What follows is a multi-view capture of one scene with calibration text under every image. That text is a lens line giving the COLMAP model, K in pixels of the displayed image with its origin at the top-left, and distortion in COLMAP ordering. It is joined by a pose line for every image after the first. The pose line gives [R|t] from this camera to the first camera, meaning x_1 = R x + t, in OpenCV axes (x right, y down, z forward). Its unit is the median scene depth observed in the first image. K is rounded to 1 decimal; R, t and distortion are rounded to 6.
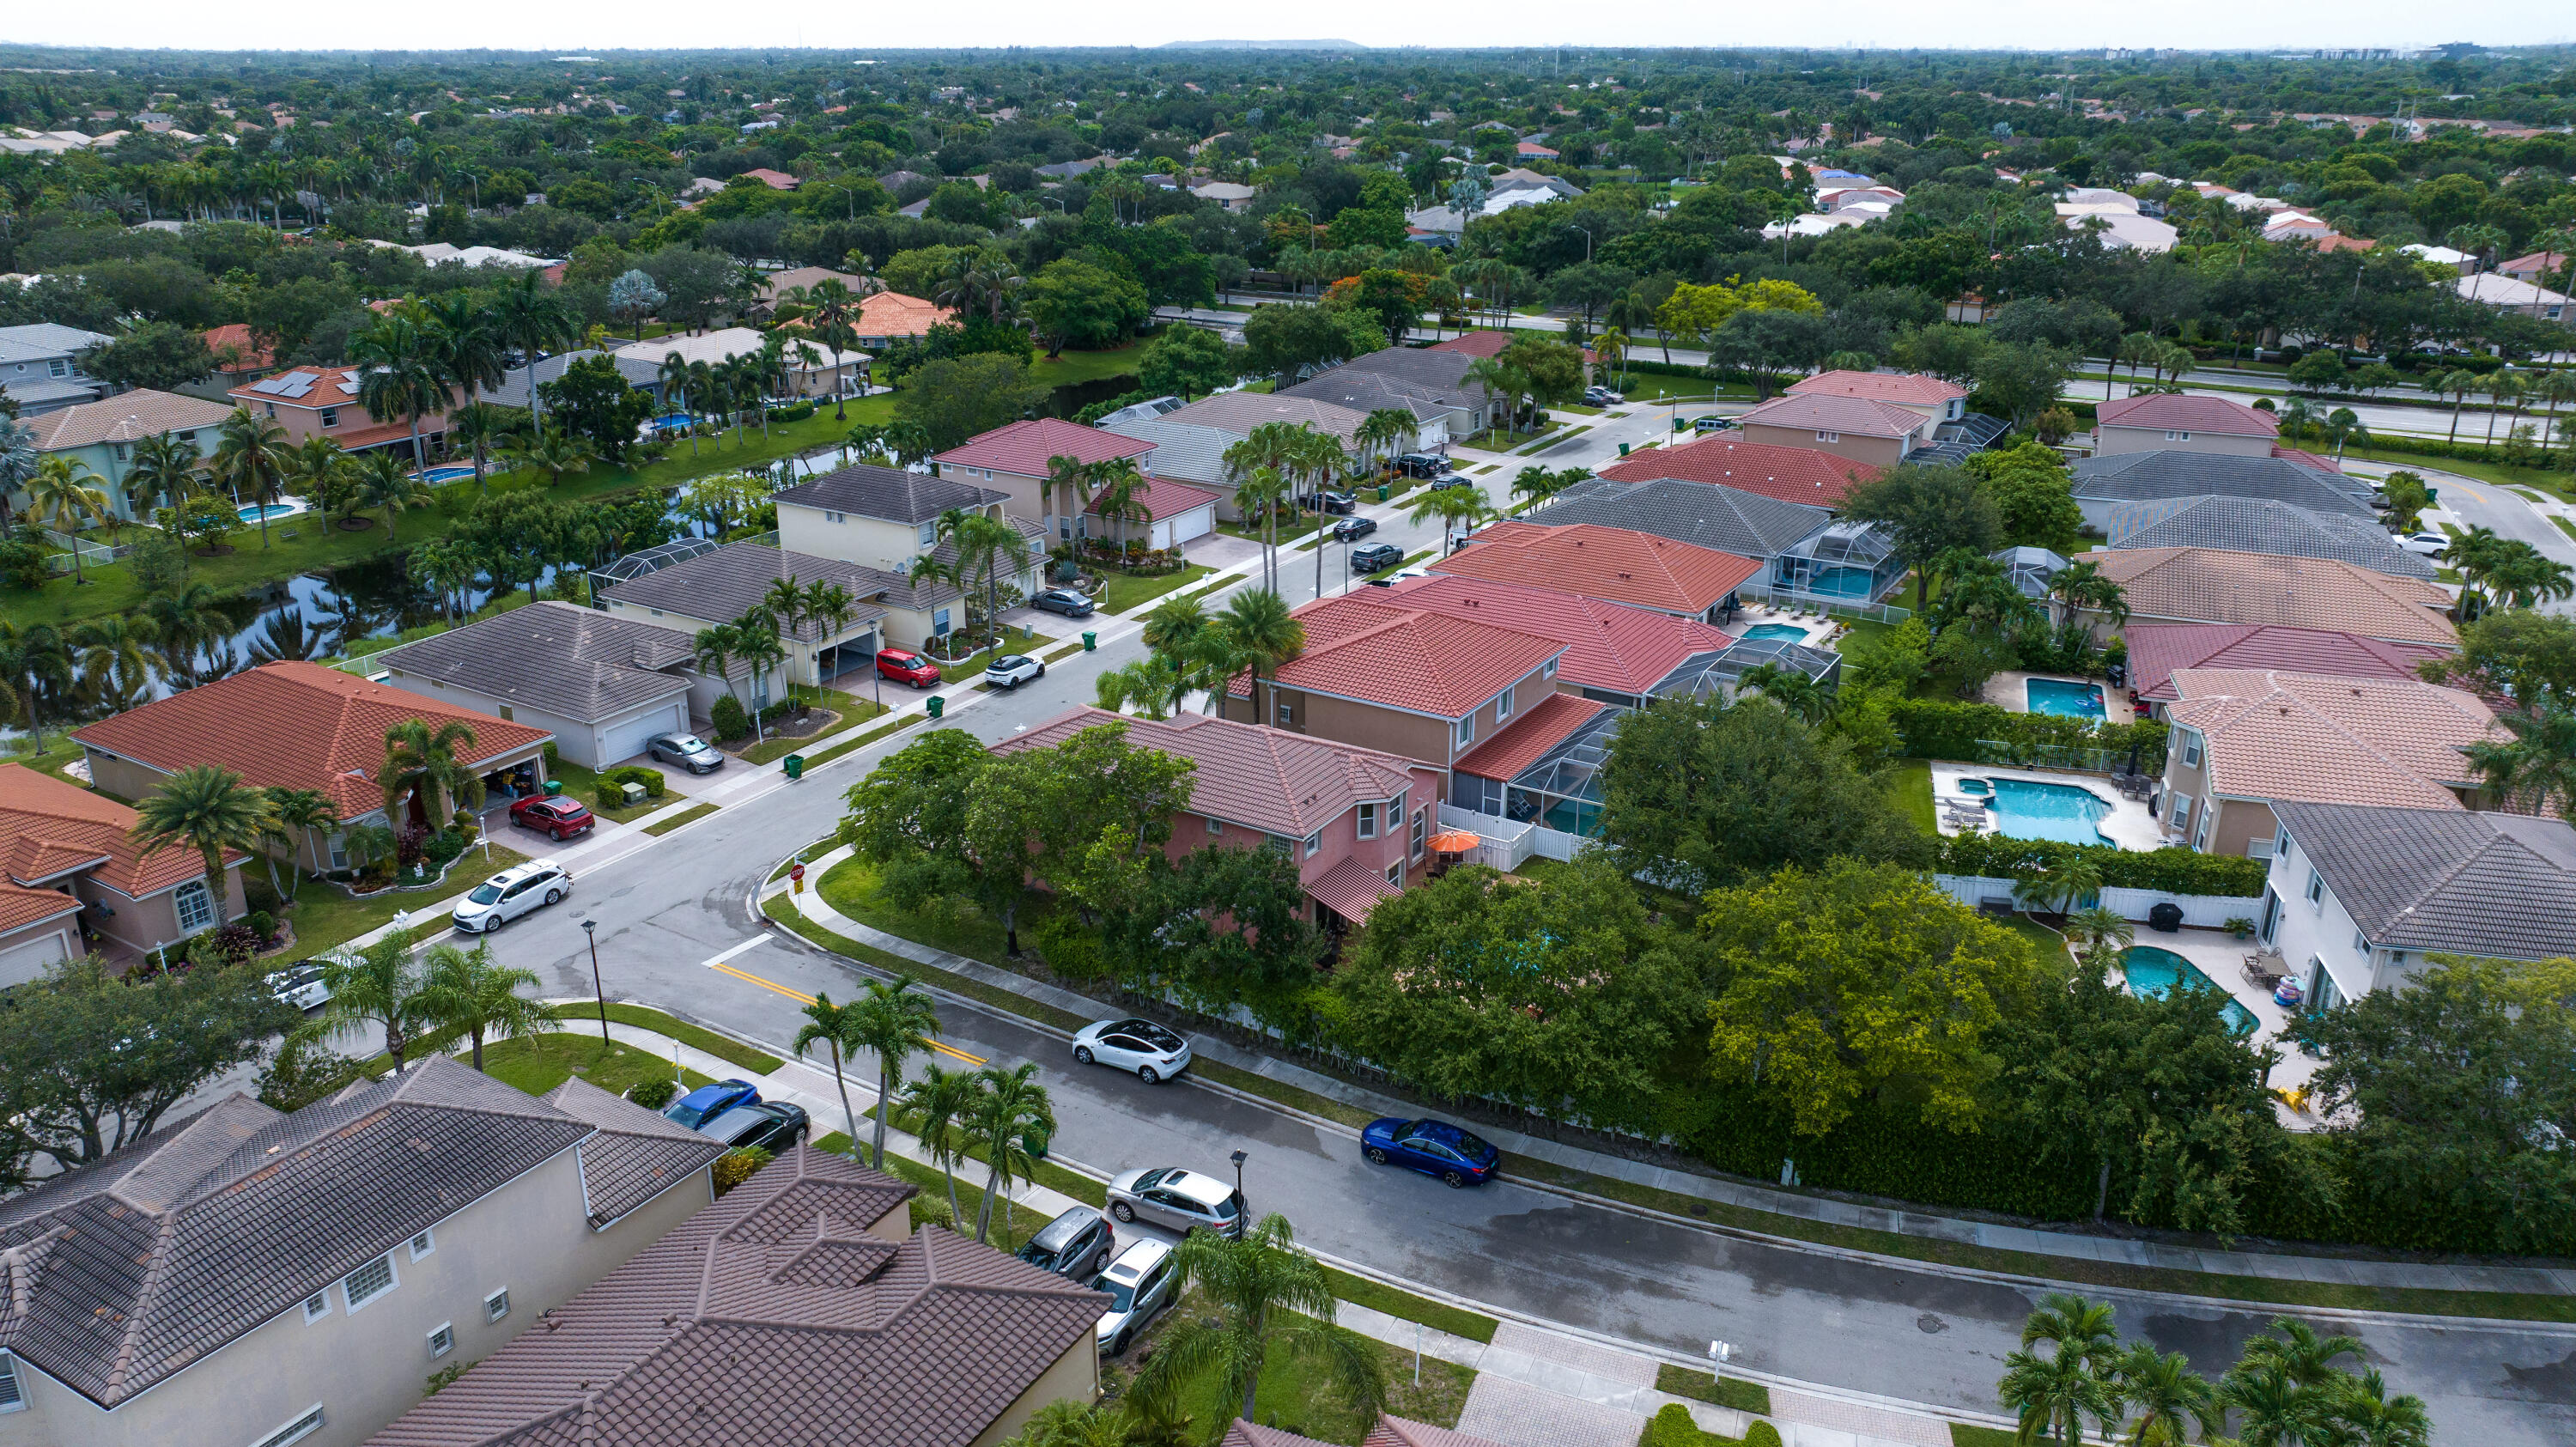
lens RADIAL K [[1789.7, 0, 1288.0], [0, 1789.7, 723.5], [0, 0, 1]] dist [-0.006380, -0.001082]
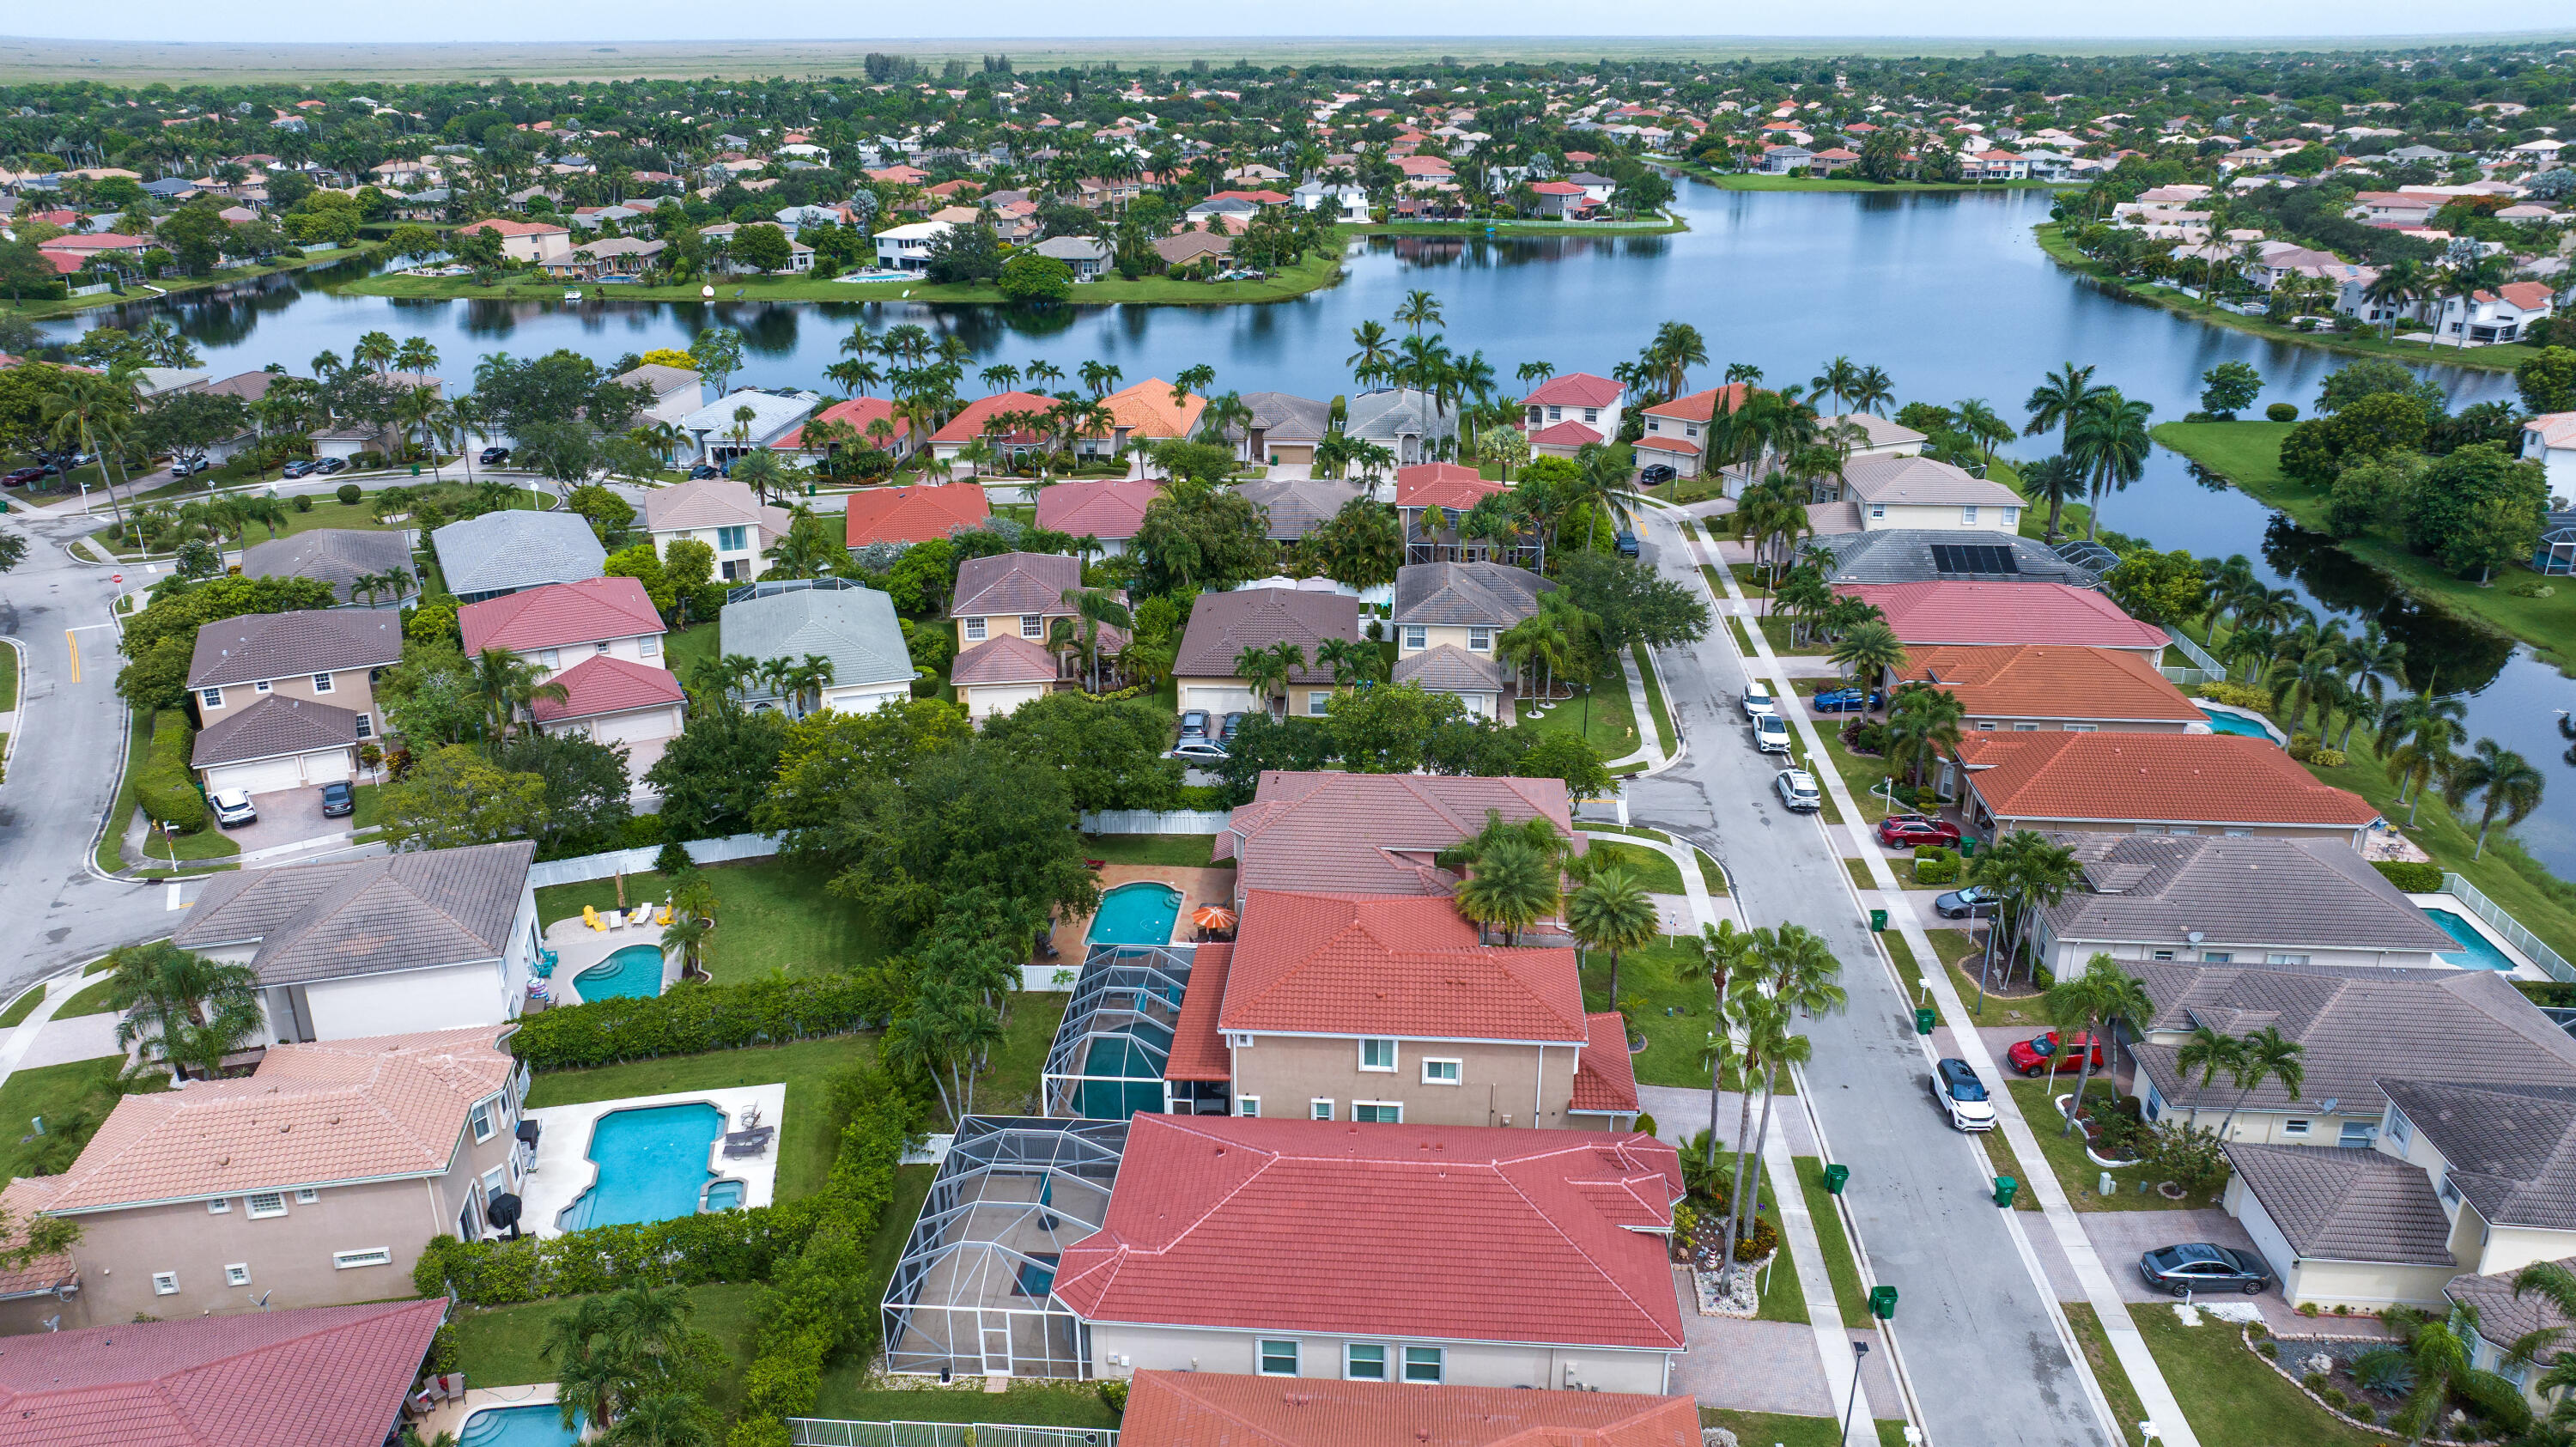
lens RADIAL K [[1789.7, 0, 1288.0], [0, 1789.7, 723.5], [0, 0, 1]] dist [-0.006380, -0.001082]
pose [[-0.890799, 0.171207, -0.420910, 0.595395], [-0.154309, 0.757279, 0.634600, -0.882659], [0.427394, 0.630252, -0.648164, 1.887811]]
